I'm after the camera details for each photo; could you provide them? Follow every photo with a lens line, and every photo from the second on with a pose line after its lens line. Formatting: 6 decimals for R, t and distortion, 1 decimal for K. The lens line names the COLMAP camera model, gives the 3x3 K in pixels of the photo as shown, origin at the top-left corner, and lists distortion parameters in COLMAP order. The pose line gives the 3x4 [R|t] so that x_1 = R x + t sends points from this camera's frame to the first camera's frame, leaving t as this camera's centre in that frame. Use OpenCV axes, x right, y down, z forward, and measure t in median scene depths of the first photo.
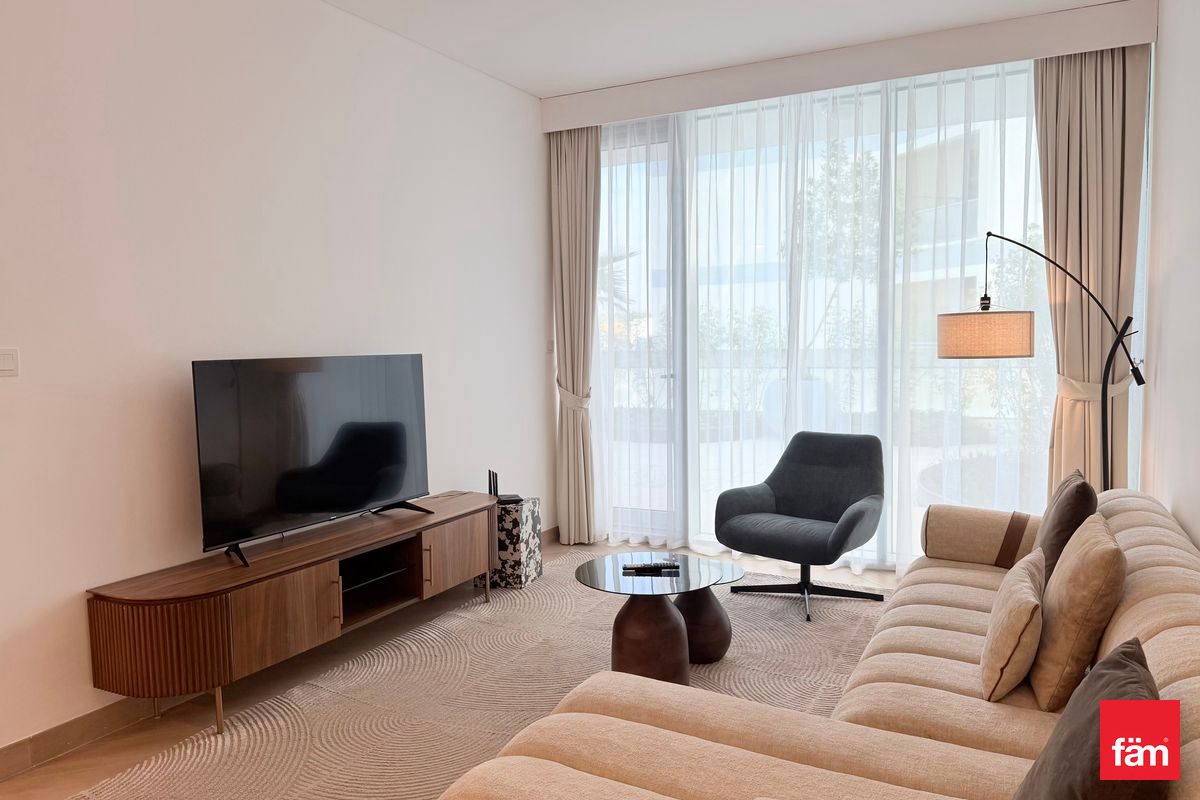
lens RADIAL K [[816.0, 0, 632.3], [0, 816.0, 400.7], [0, 0, 1]] dist [0.031146, -0.012026]
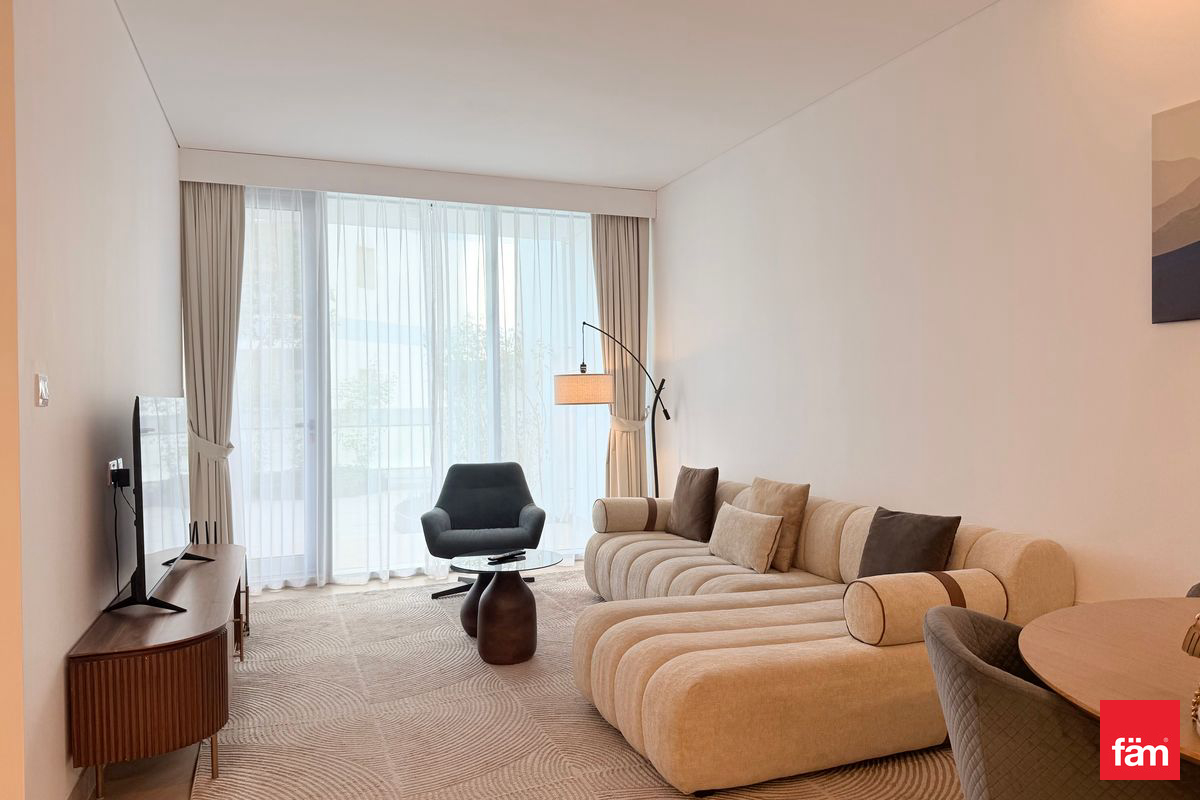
lens RADIAL K [[816.0, 0, 599.1], [0, 816.0, 407.0], [0, 0, 1]] dist [0.031146, -0.012026]
pose [[0.673194, -0.000277, 0.739466, -0.626438], [0.057648, 0.996976, -0.052107, 0.030268], [-0.737216, 0.077707, 0.671174, -0.014622]]
